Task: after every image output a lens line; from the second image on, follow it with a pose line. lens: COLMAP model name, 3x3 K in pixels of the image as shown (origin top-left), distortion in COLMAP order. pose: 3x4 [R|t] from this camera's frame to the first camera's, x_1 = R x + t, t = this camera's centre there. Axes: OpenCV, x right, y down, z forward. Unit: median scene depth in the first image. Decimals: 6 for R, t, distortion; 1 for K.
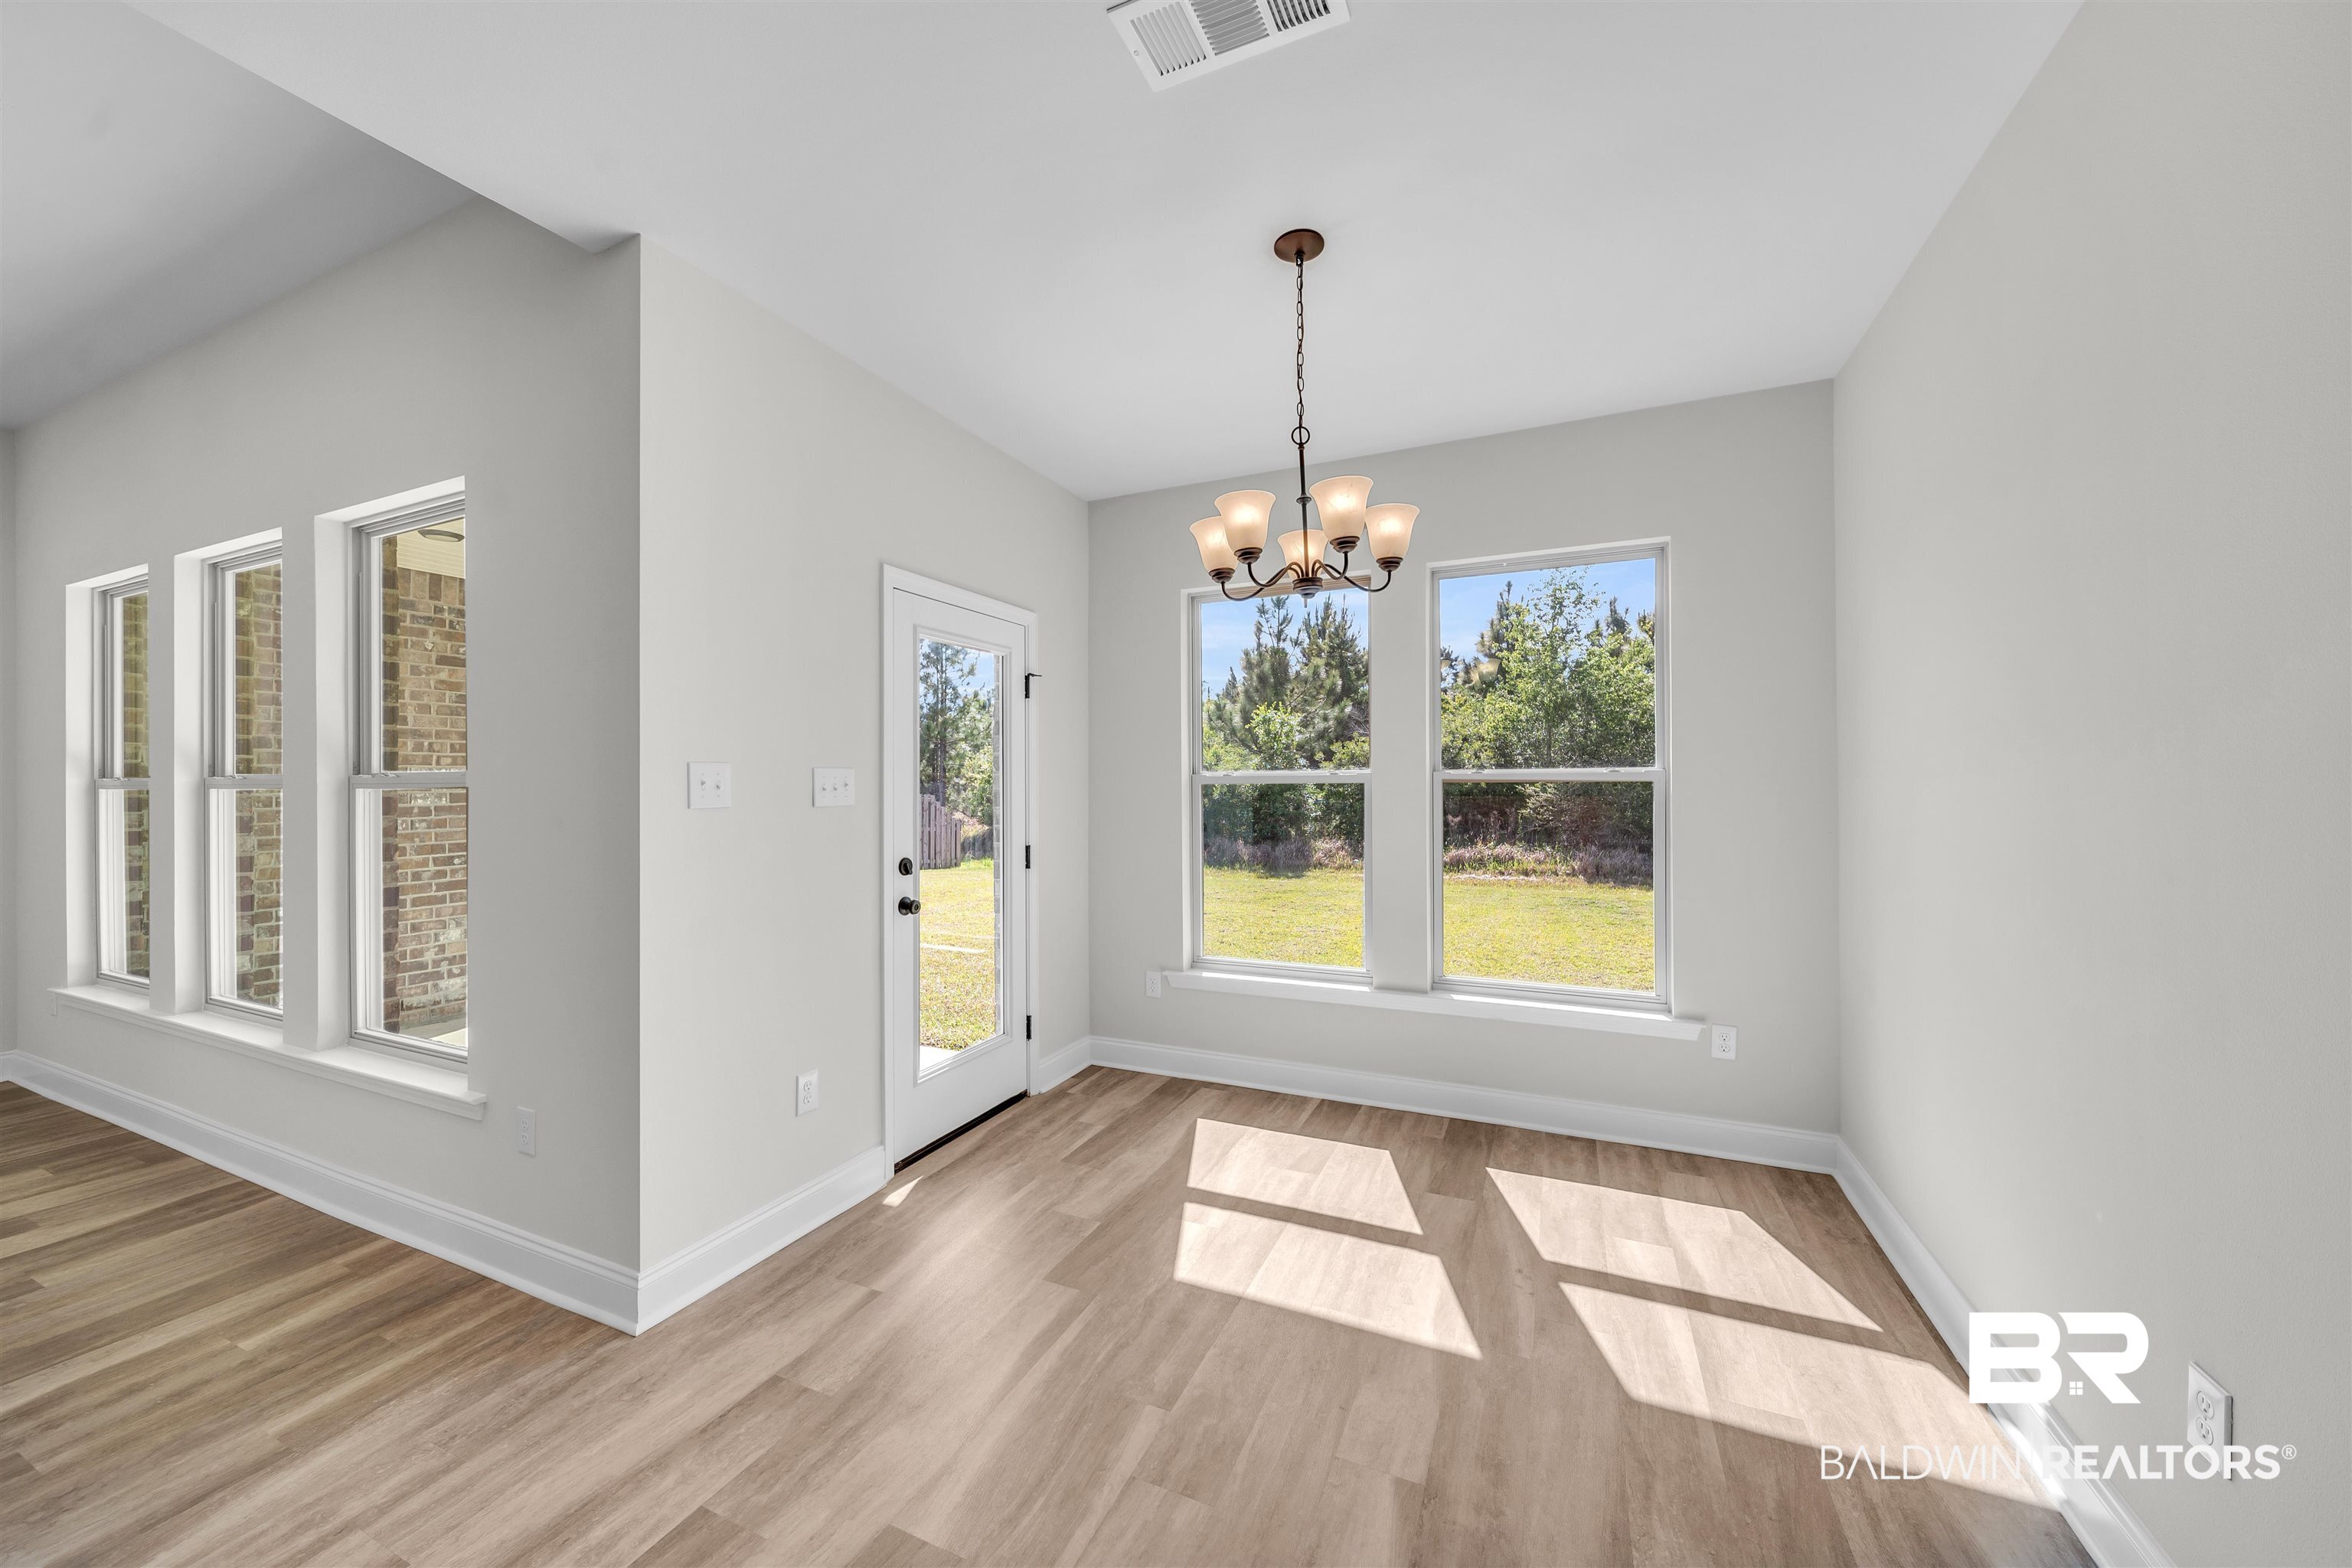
lens RADIAL K [[848.8, 0, 1181.0], [0, 848.8, 785.7], [0, 0, 1]] dist [0.007293, 0.000213]
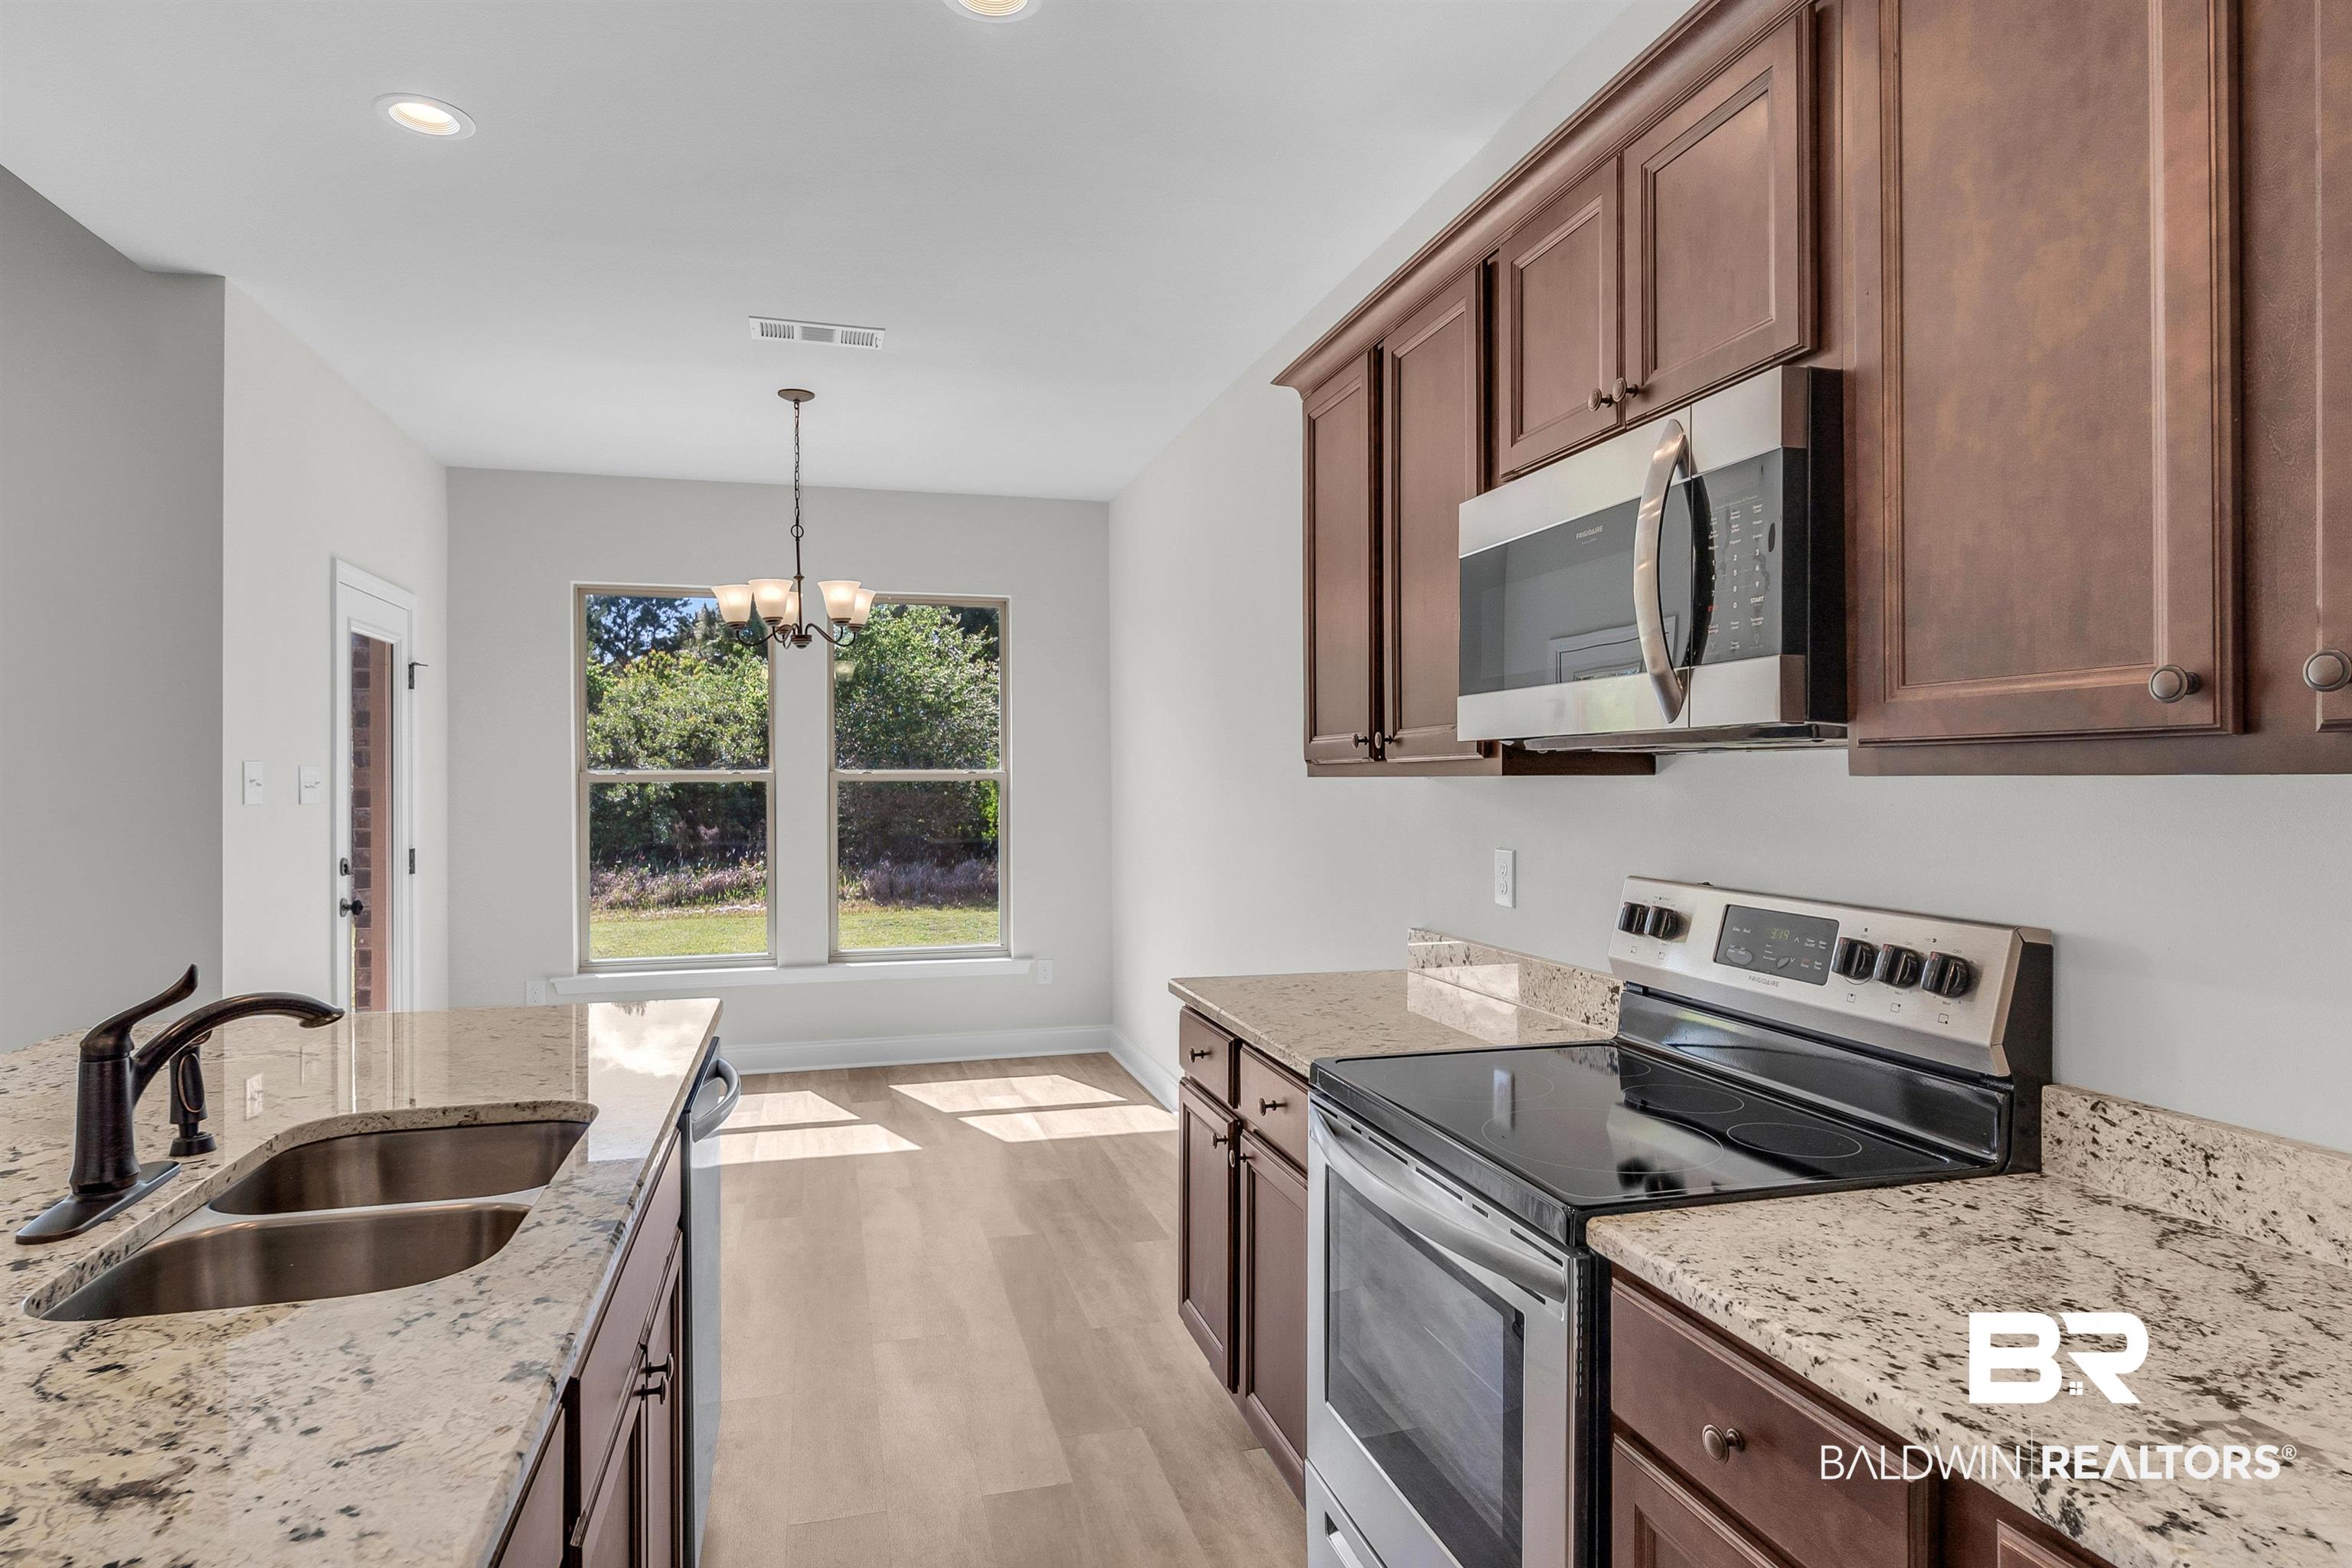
lens RADIAL K [[1267.3, 0, 1177.7], [0, 1267.3, 783.5], [0, 0, 1]] dist [-0.000939, -0.000154]
pose [[0.768906, 0.000629, 0.639362, -0.498688], [0.000279, 0.999999, -0.001319, 0.002162], [-0.639362, 0.001192, 0.768905, -0.699471]]
